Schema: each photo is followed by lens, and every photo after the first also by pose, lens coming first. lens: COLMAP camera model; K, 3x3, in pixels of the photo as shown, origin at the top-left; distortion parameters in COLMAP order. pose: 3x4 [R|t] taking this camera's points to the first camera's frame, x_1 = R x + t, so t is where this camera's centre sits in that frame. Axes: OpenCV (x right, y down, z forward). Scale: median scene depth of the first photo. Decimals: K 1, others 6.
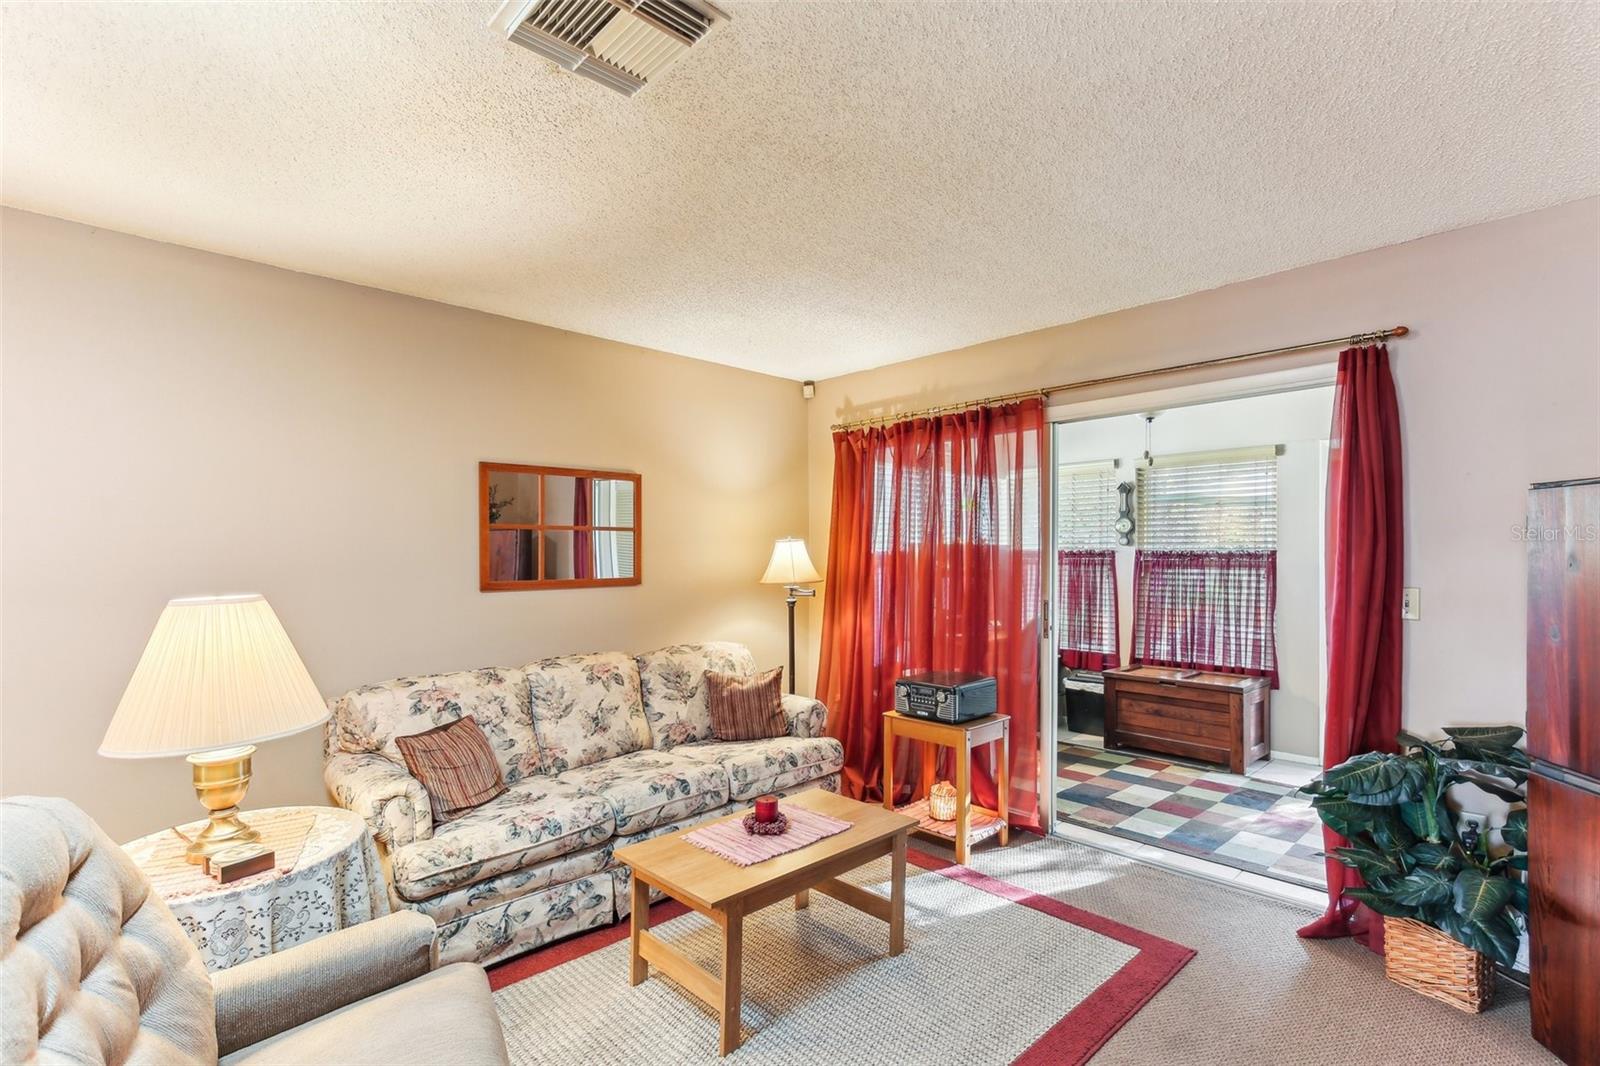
lens RADIAL K [[761.5, 0, 804.8], [0, 761.5, 547.3], [0, 0, 1]] dist [0.013724, 0.000735]
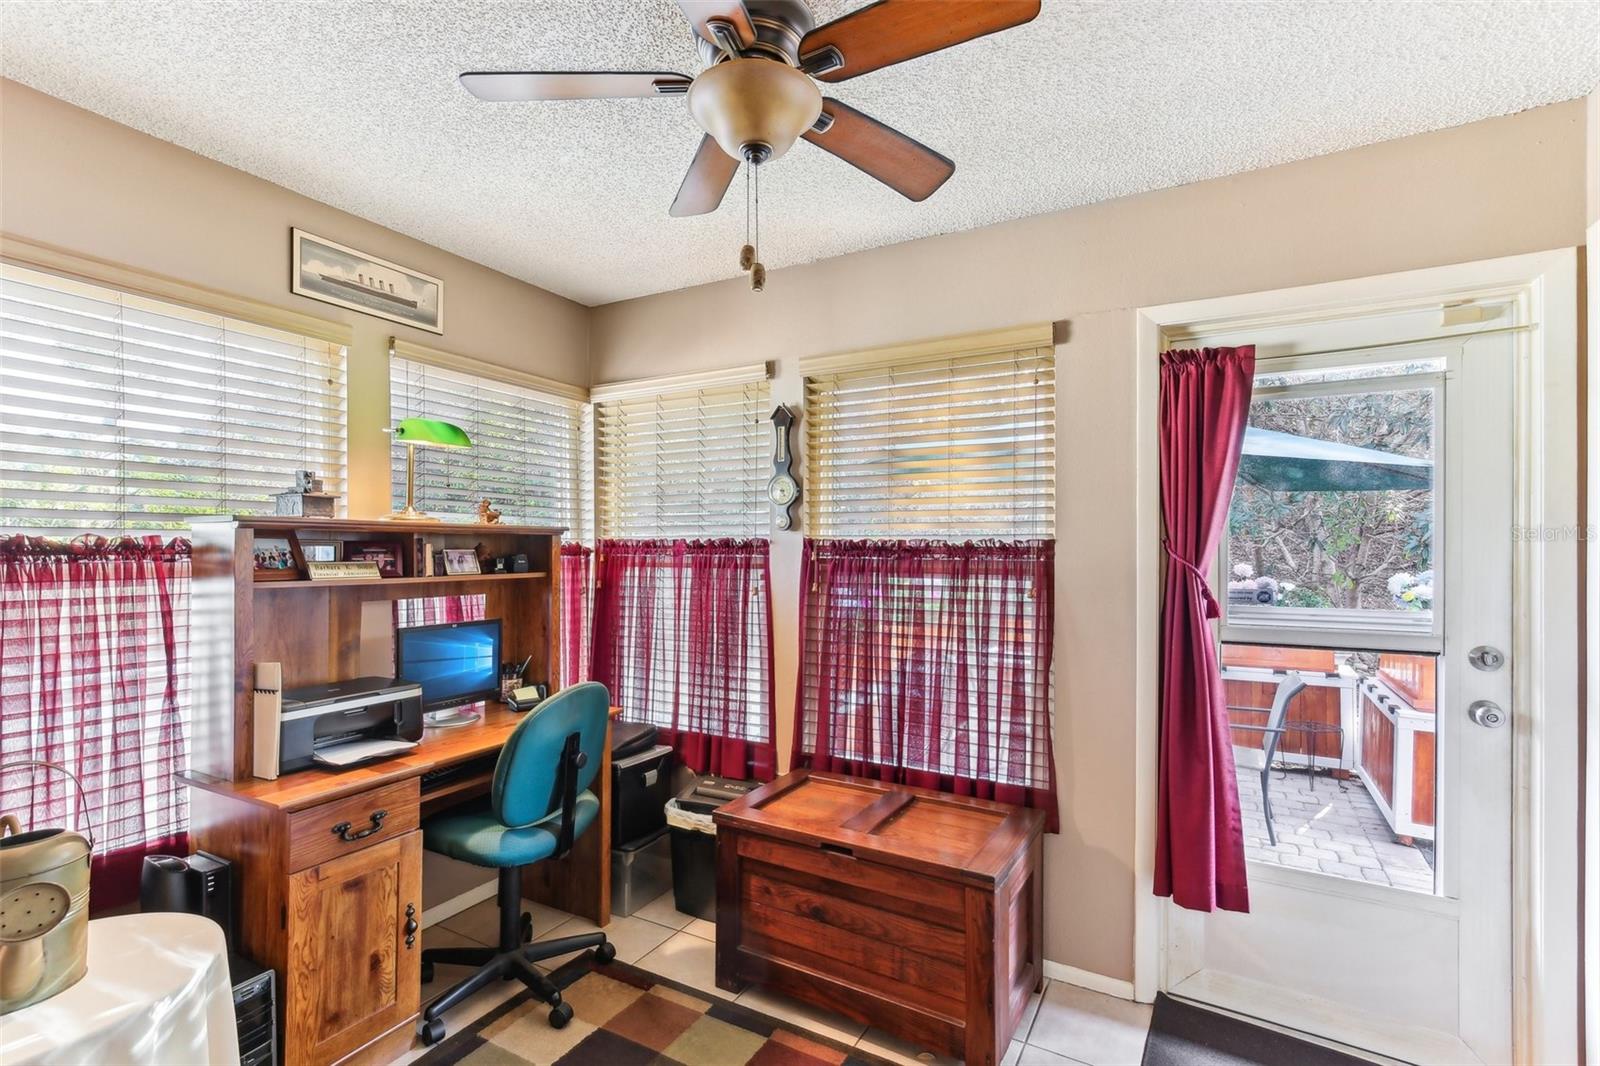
lens RADIAL K [[740.8, 0, 800.0], [0, 740.8, 533.0], [0, 0, 1]] dist [-0.000331, 0.000199]
pose [[0.960490, 0.005386, 0.278262, 0.316342], [-0.003421, 0.999966, -0.007548, 0.003645], [-0.278294, 0.006298, 0.960475, 0.567576]]
